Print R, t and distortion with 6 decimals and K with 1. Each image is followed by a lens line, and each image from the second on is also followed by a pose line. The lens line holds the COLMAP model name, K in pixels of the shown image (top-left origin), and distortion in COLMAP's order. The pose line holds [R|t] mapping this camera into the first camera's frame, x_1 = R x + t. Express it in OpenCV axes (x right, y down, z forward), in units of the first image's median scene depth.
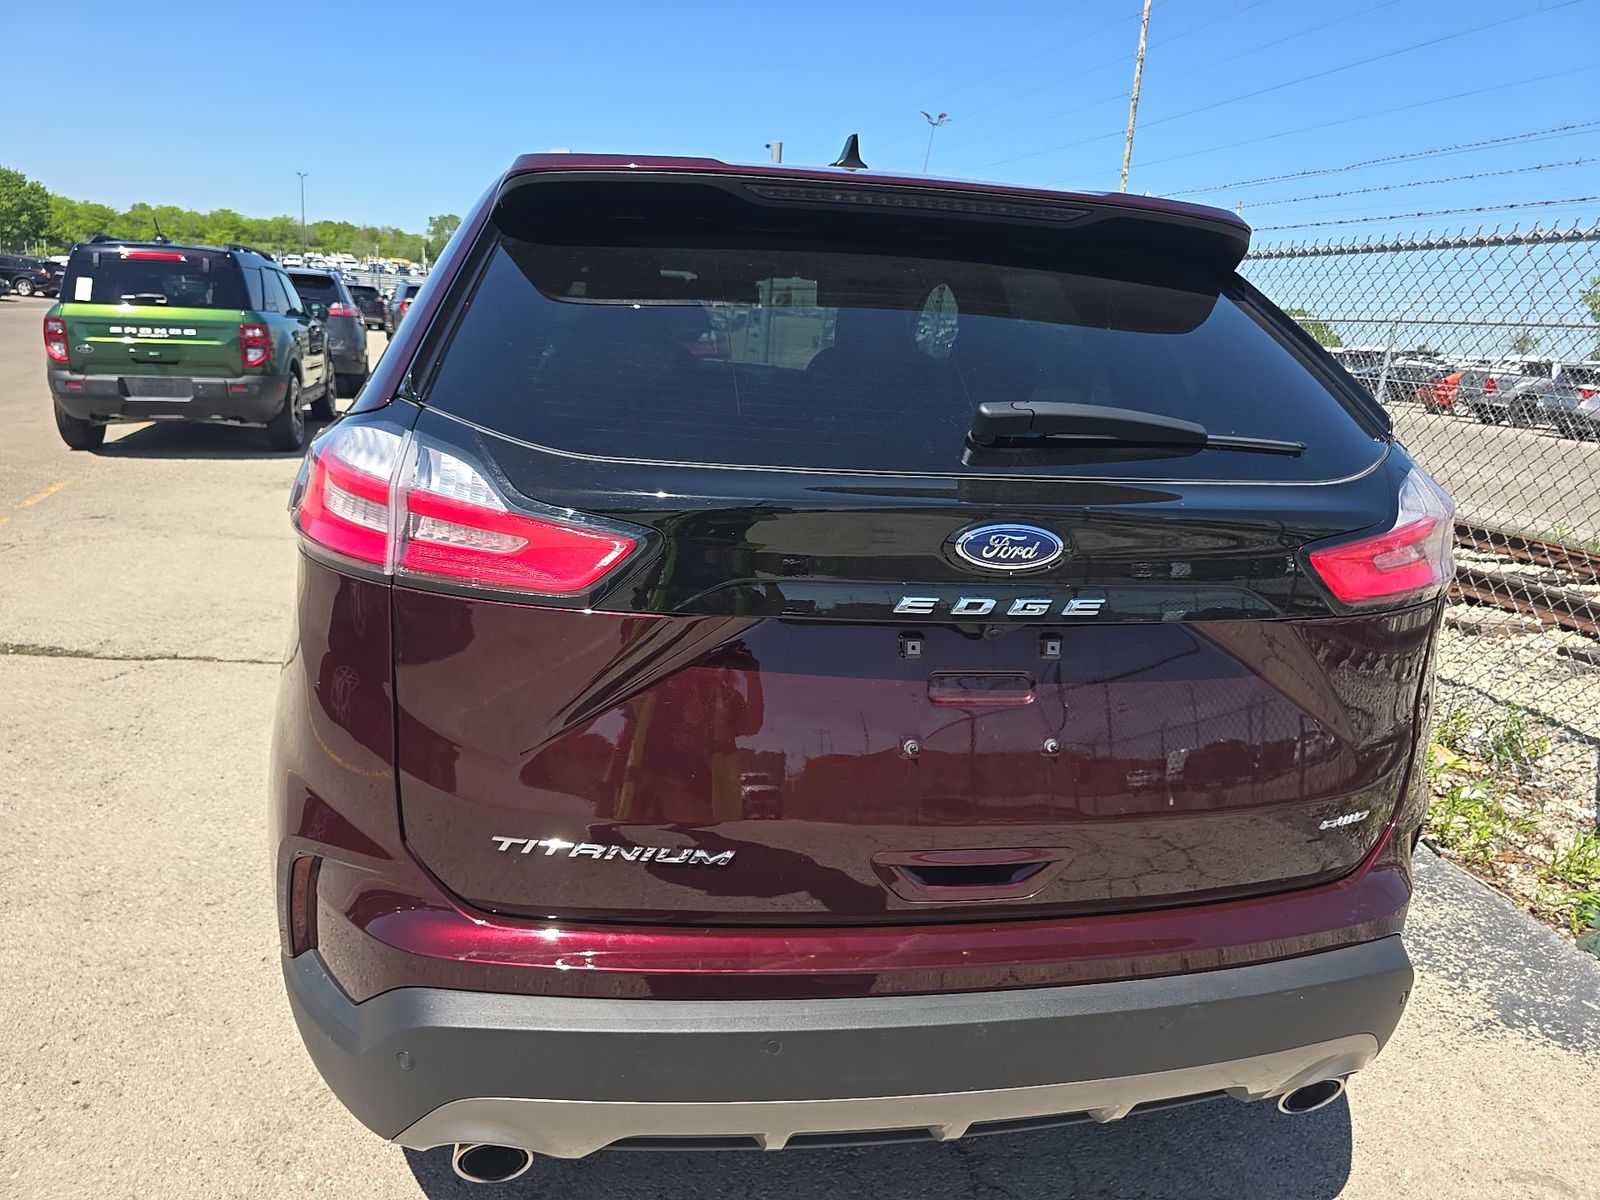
lens RADIAL K [[1111.0, 0, 789.3], [0, 1111.0, 603.7], [0, 0, 1]] dist [0.046384, -0.042882]
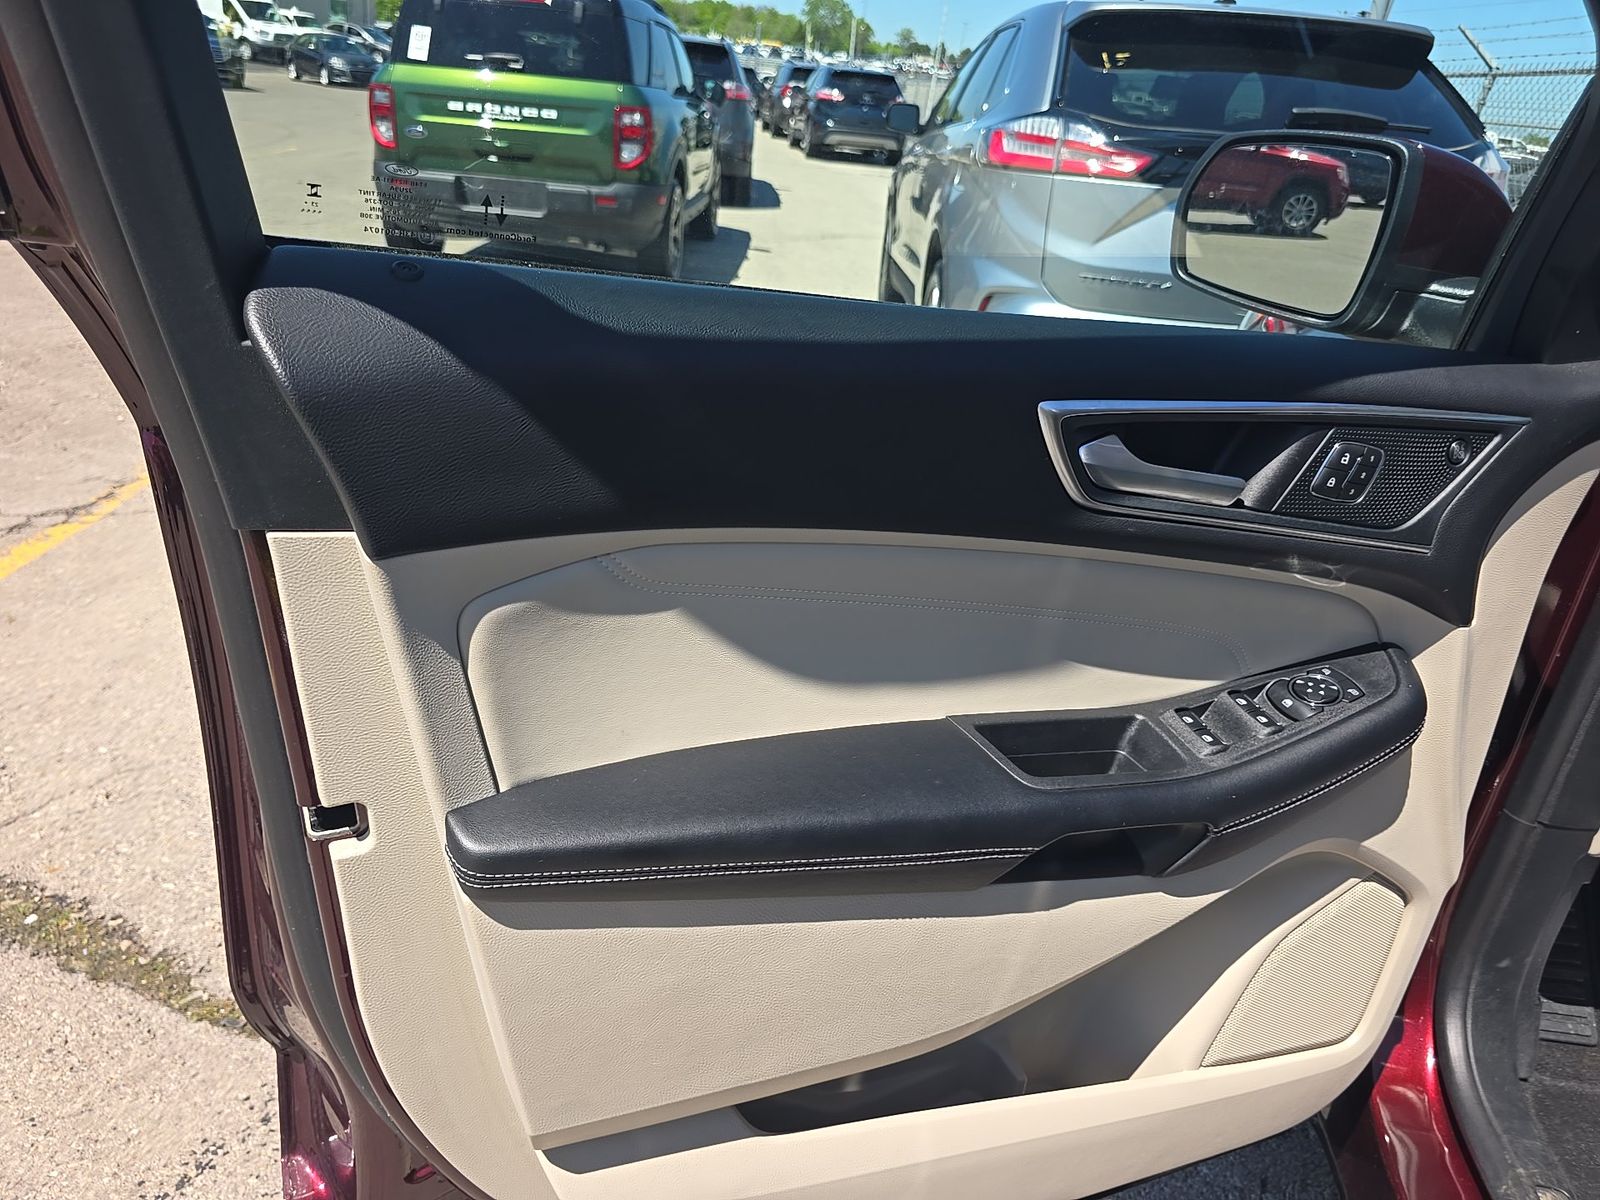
lens RADIAL K [[1111.0, 0, 789.3], [0, 1111.0, 603.7], [0, 0, 1]] dist [0.046384, -0.042882]
pose [[0.953115, 0.157166, -0.258592, -0.158611], [-0.113486, 0.977824, 0.176015, -0.081162], [0.280521, -0.138416, 0.949815, 0.328169]]
